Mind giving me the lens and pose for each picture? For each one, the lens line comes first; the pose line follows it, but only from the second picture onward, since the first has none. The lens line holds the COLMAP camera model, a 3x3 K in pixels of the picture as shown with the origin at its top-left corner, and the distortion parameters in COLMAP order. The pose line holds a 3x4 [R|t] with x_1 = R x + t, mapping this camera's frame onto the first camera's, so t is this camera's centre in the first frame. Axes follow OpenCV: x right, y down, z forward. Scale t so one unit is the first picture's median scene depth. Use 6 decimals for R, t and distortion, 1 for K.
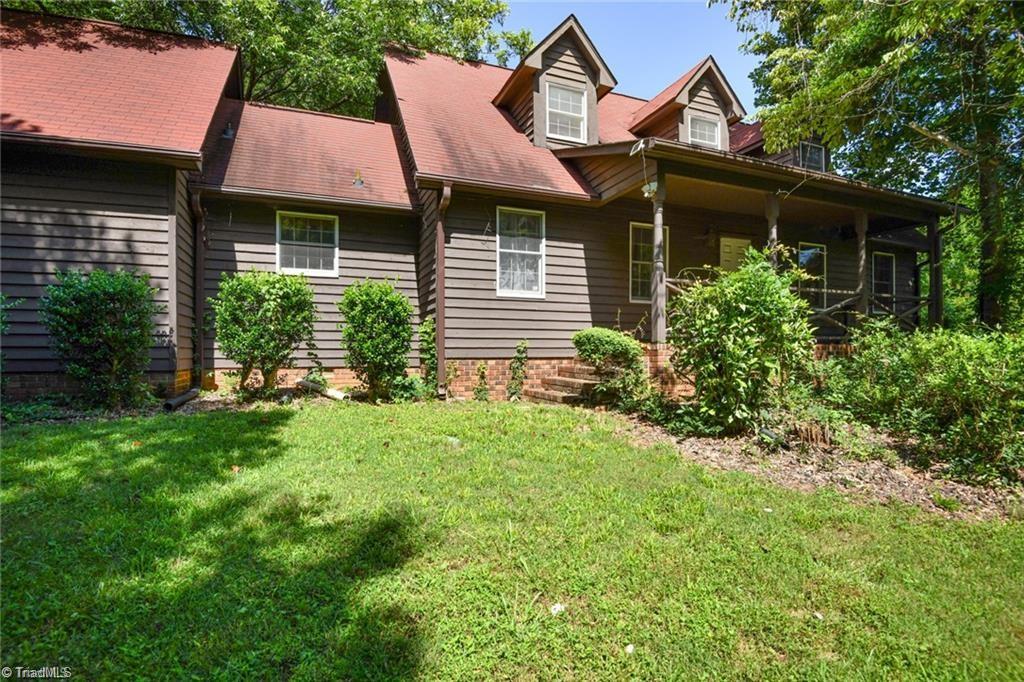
lens RADIAL K [[495.7, 0, 514.5], [0, 495.7, 345.2], [0, 0, 1]] dist [-0.022801, -0.002694]
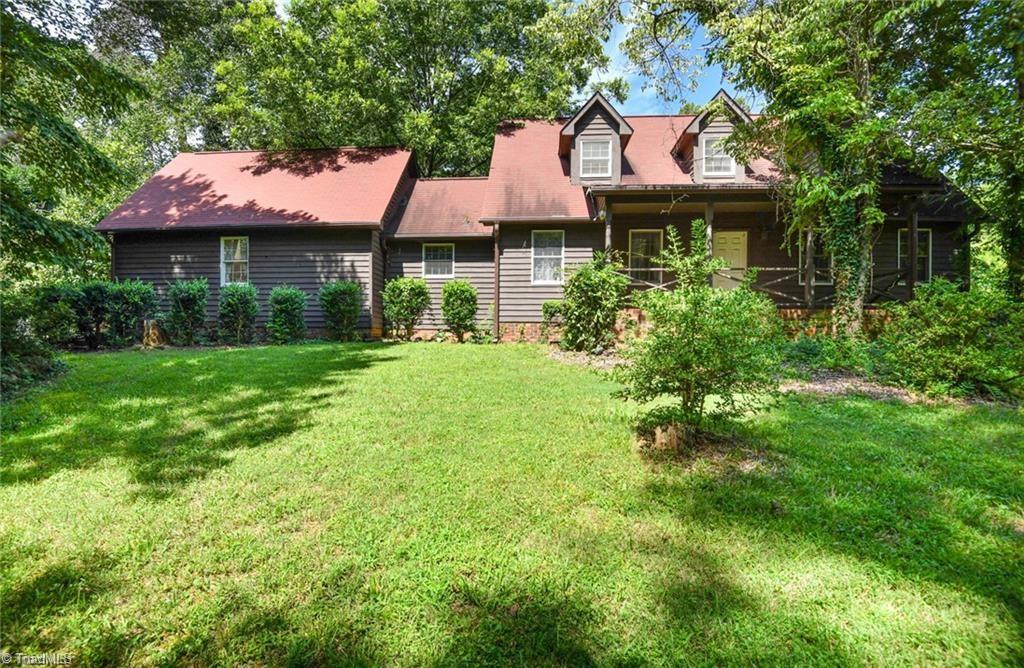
lens RADIAL K [[467.6, 0, 512.2], [0, 467.6, 332.5], [0, 0, 1]] dist [-0.001353, -0.000002]
pose [[0.907248, -0.003544, -0.420581, 0.555289], [0.000166, 0.999967, -0.008068, 0.073113], [0.420595, 0.007249, 0.907219, -0.443228]]
